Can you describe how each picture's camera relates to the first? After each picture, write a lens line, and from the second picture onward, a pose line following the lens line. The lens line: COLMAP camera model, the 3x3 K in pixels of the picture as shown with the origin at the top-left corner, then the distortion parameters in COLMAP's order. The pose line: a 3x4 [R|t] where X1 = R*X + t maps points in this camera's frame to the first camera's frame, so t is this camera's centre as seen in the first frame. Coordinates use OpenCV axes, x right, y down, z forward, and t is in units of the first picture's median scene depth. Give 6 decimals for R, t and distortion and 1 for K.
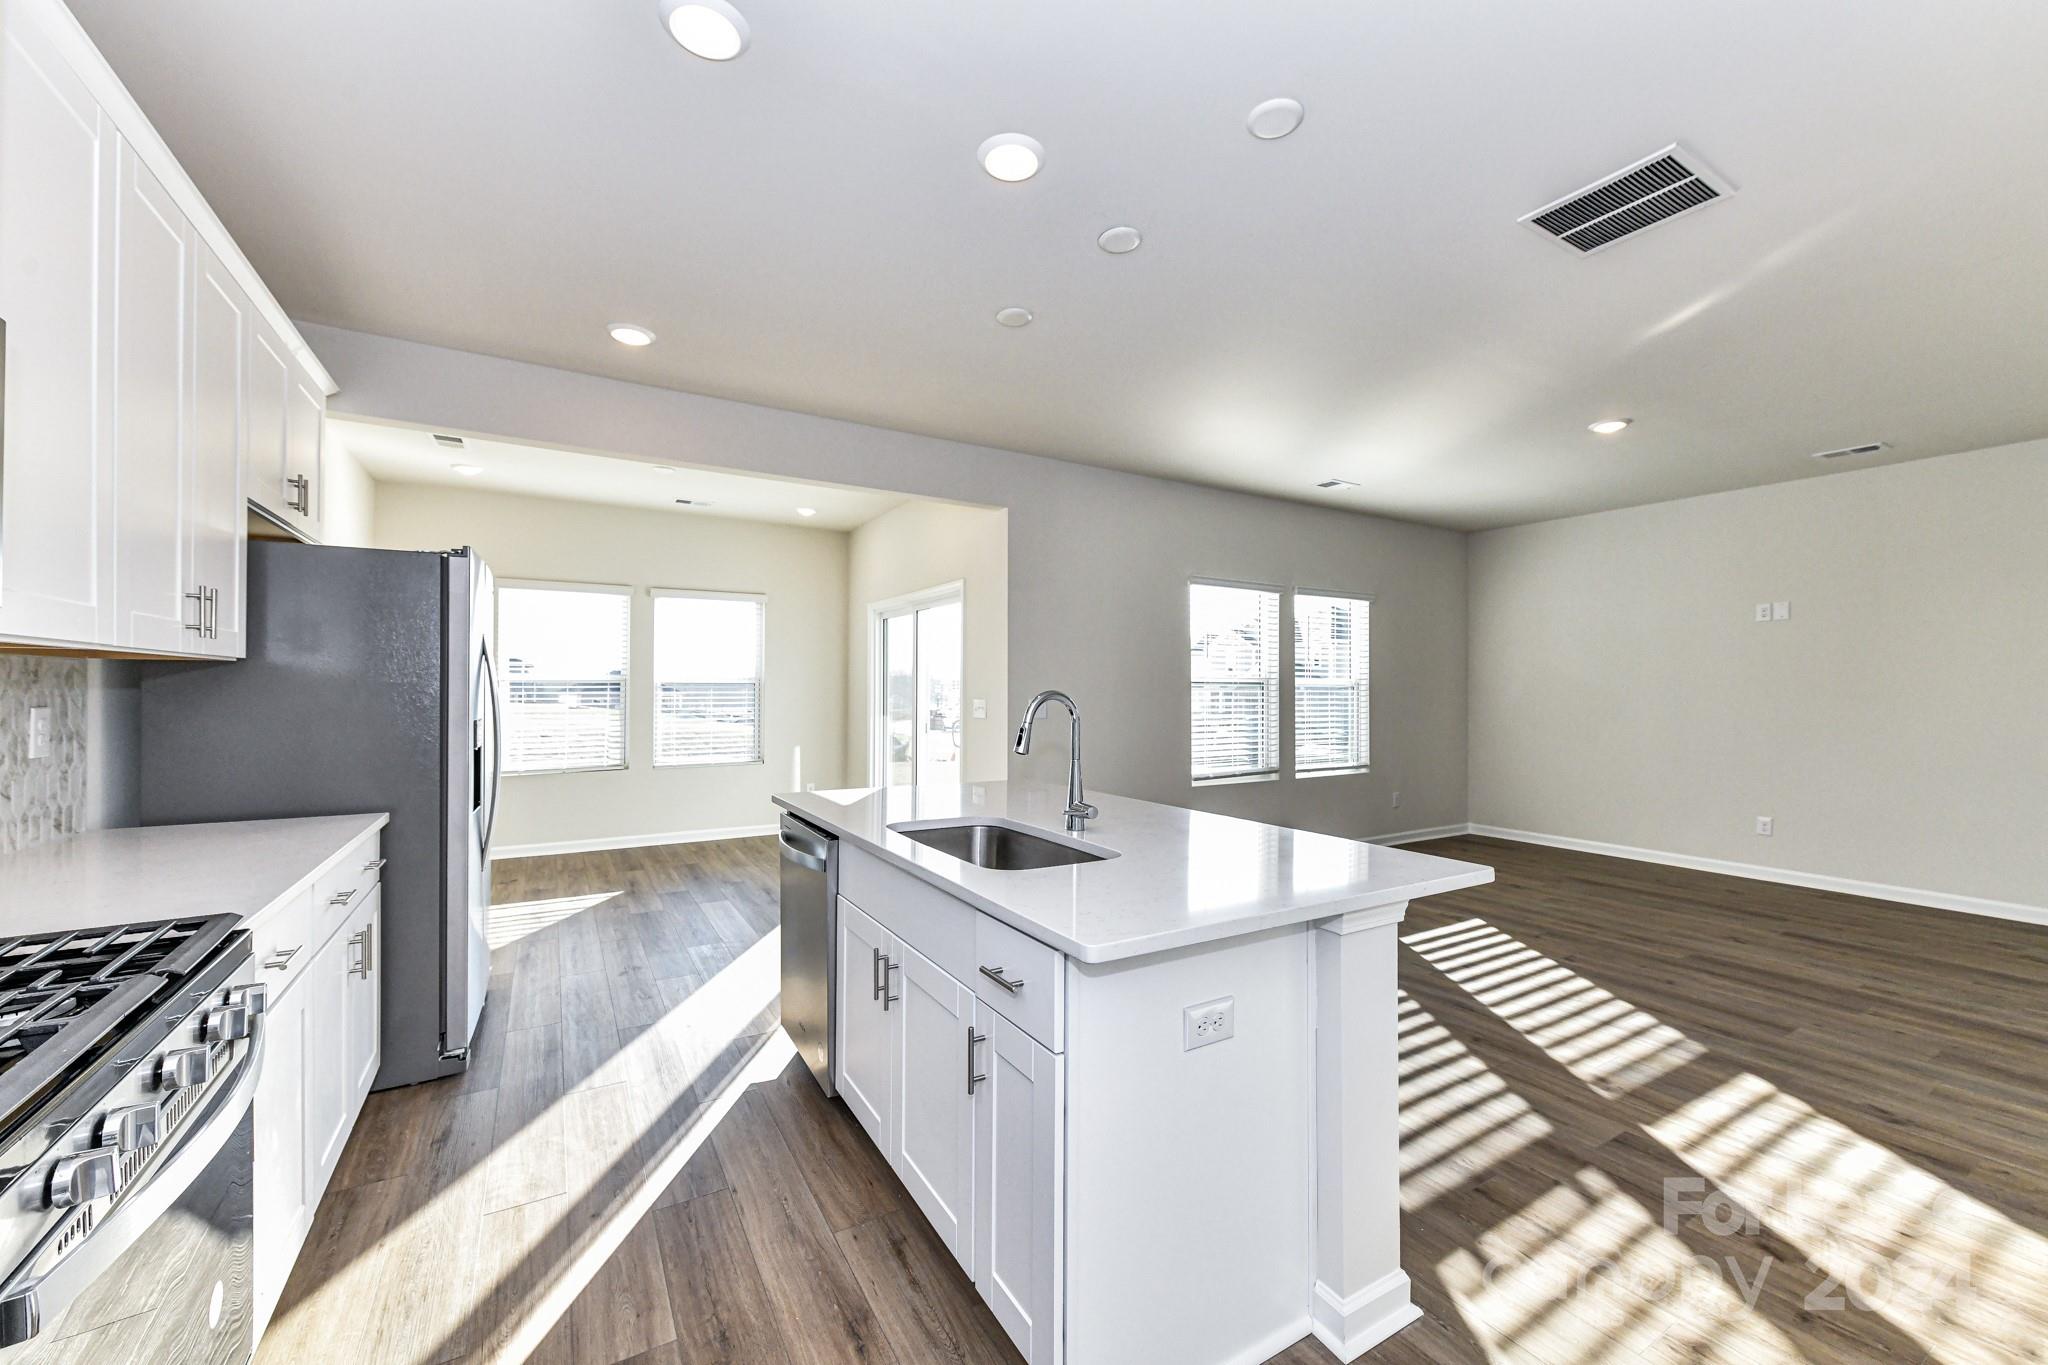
lens RADIAL K [[794.5, 0, 1021.9], [0, 794.5, 675.6], [0, 0, 1]] dist [0.000659, -0.000270]
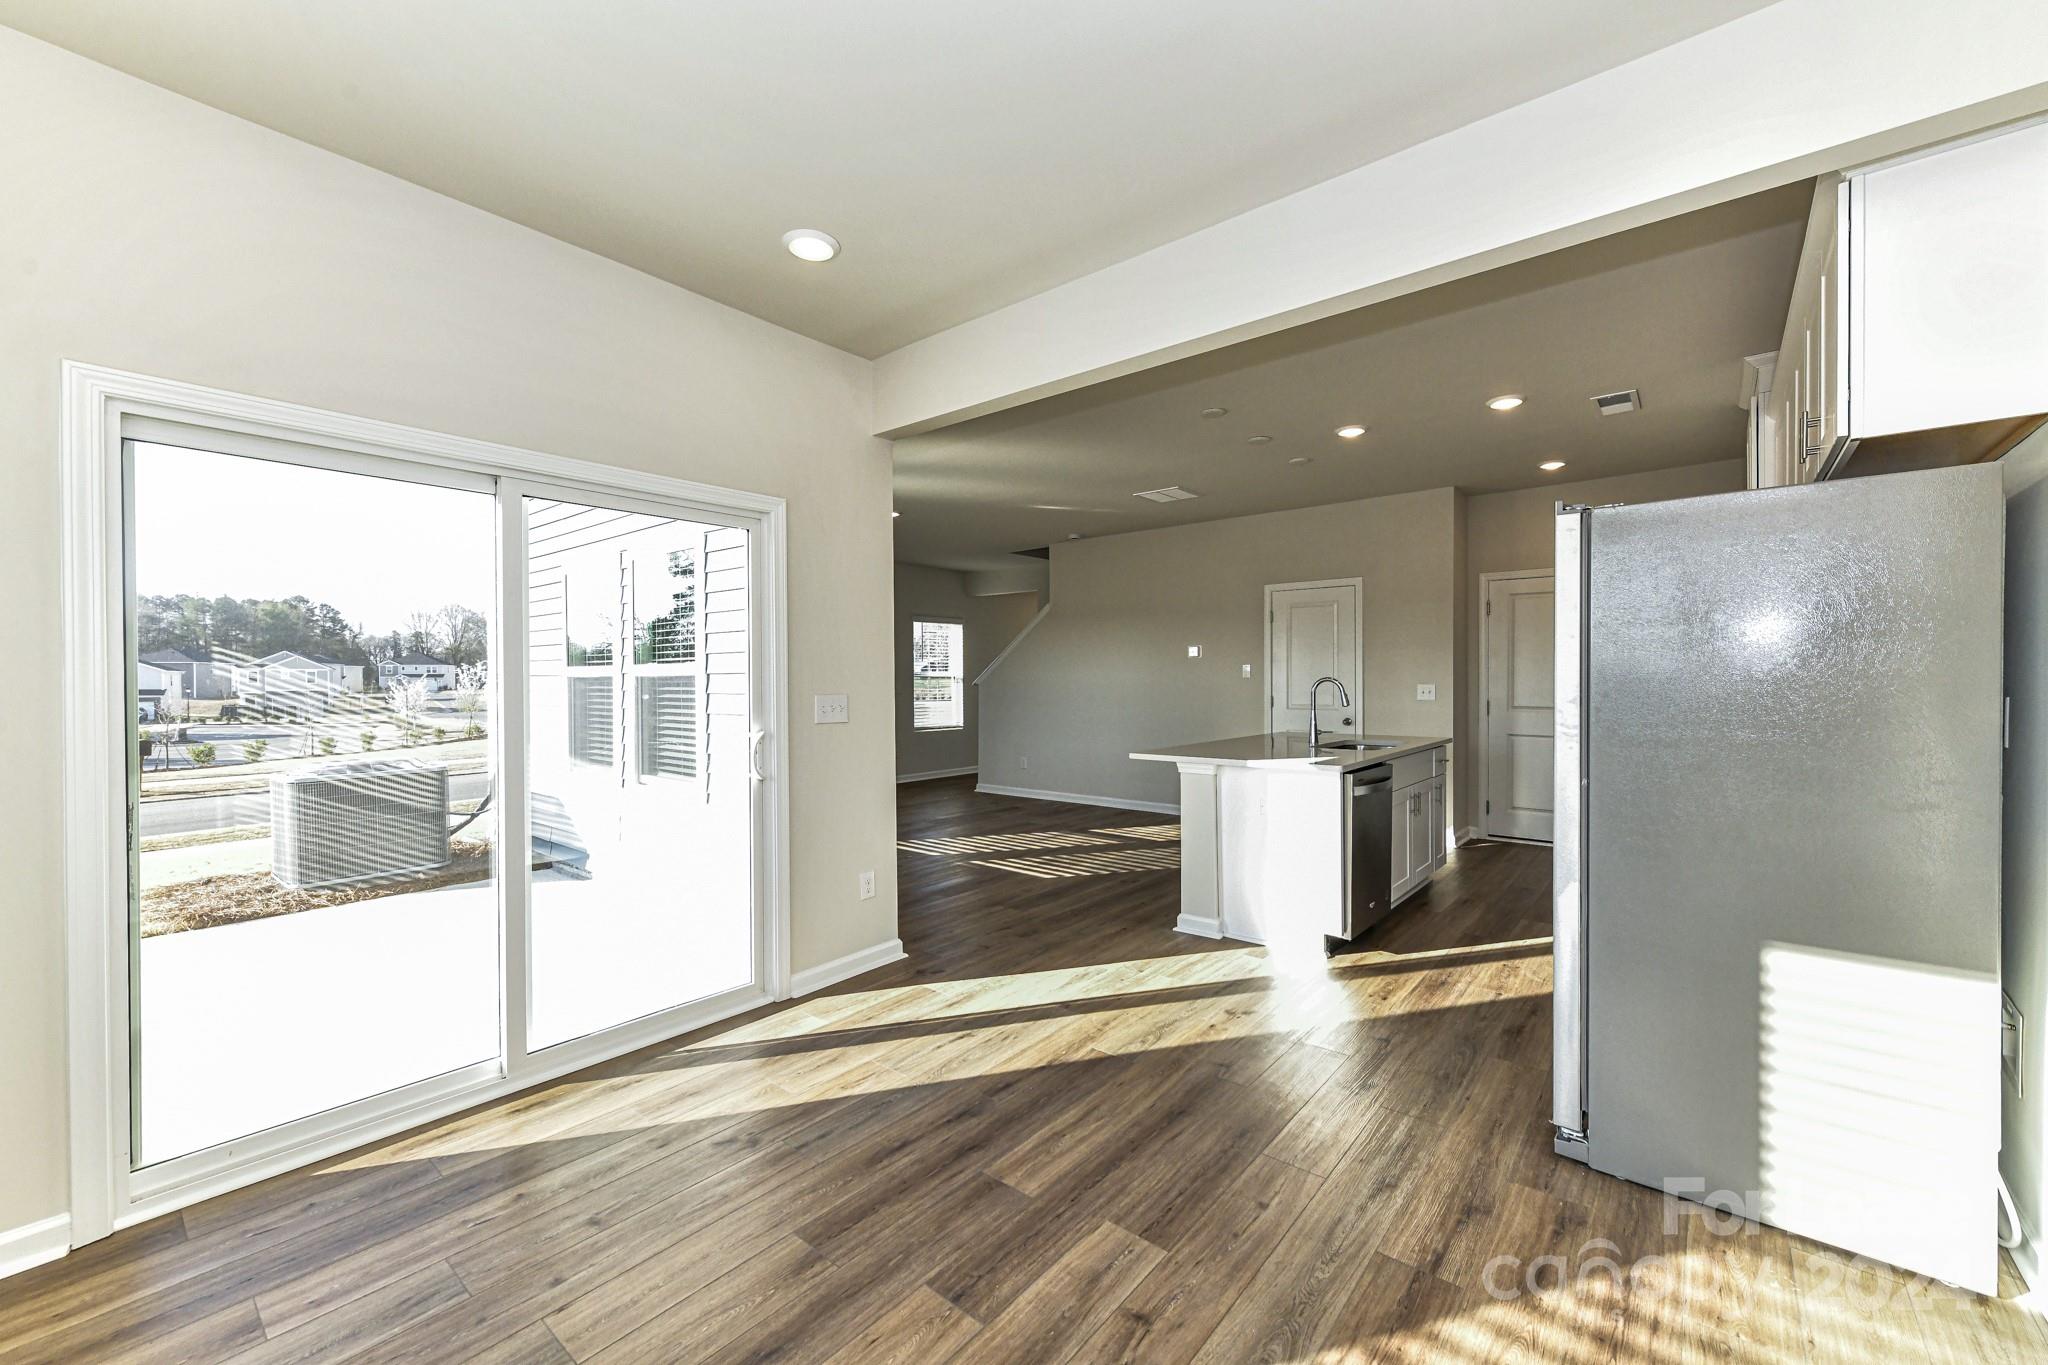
lens RADIAL K [[810.7, 0, 1024.0], [0, 810.7, 682.5], [0, 0, 1]] dist [-0.000014, -0.000177]
pose [[-0.328731, -0.012340, 0.944343, -0.826593], [-0.015479, 0.999851, 0.007678, 0.012399], [-0.944297, -0.012093, -0.328873, 1.174759]]
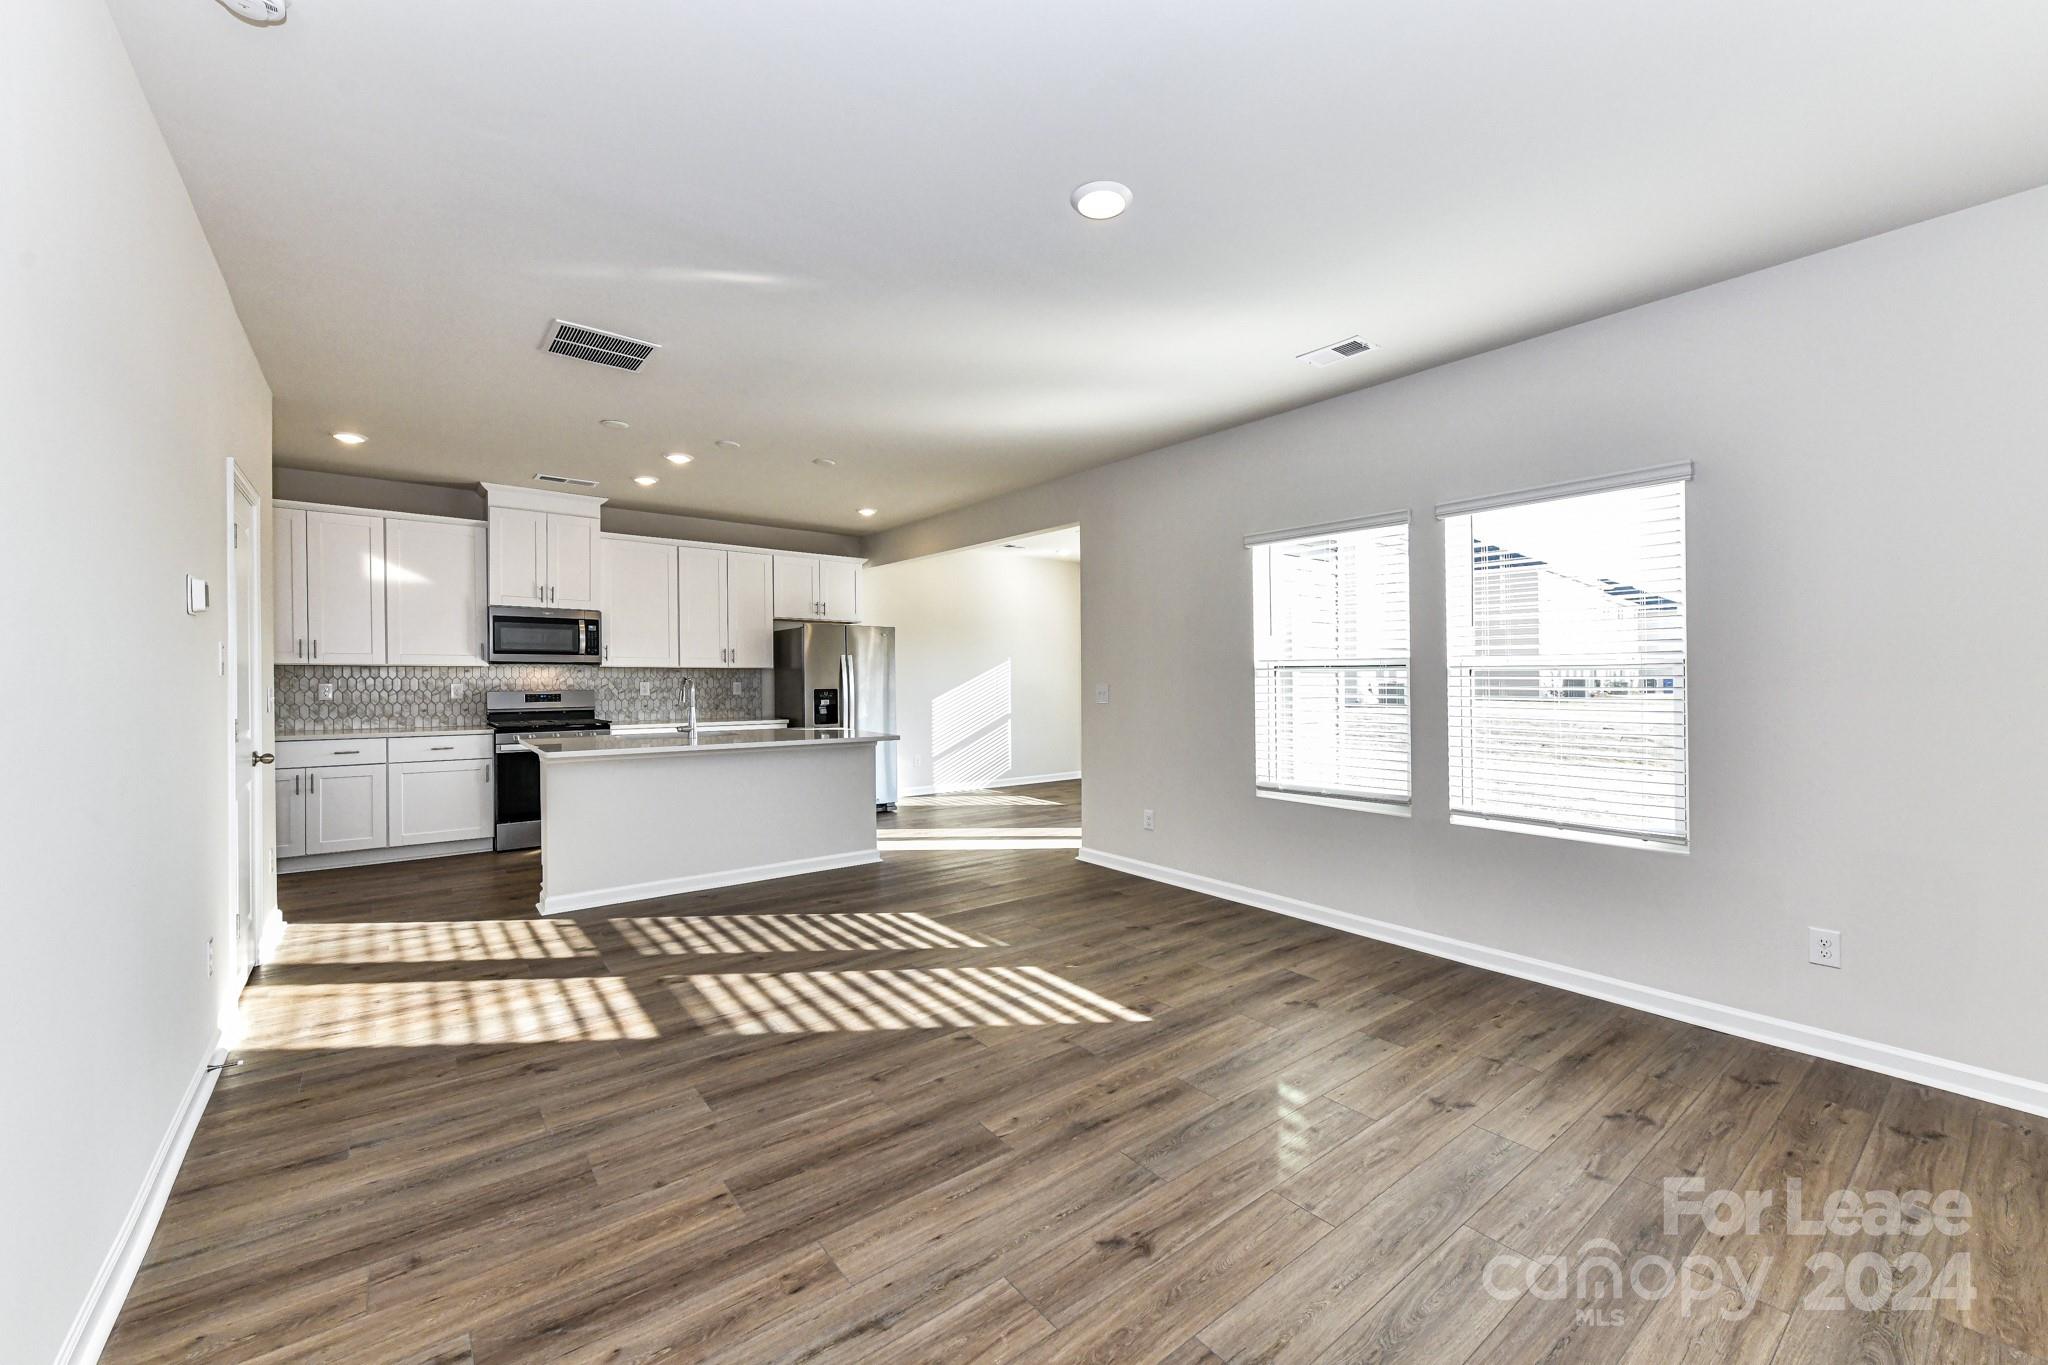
lens RADIAL K [[807.2, 0, 1041.8], [0, 807.2, 695.6], [0, 0, 1]] dist [-0.005465, -0.000216]
pose [[0.140496, 0.020487, -0.989869, 1.191480], [0.015304, 0.999622, 0.022861, 0.017810], [0.989963, -0.018360, 0.140130, 0.797919]]
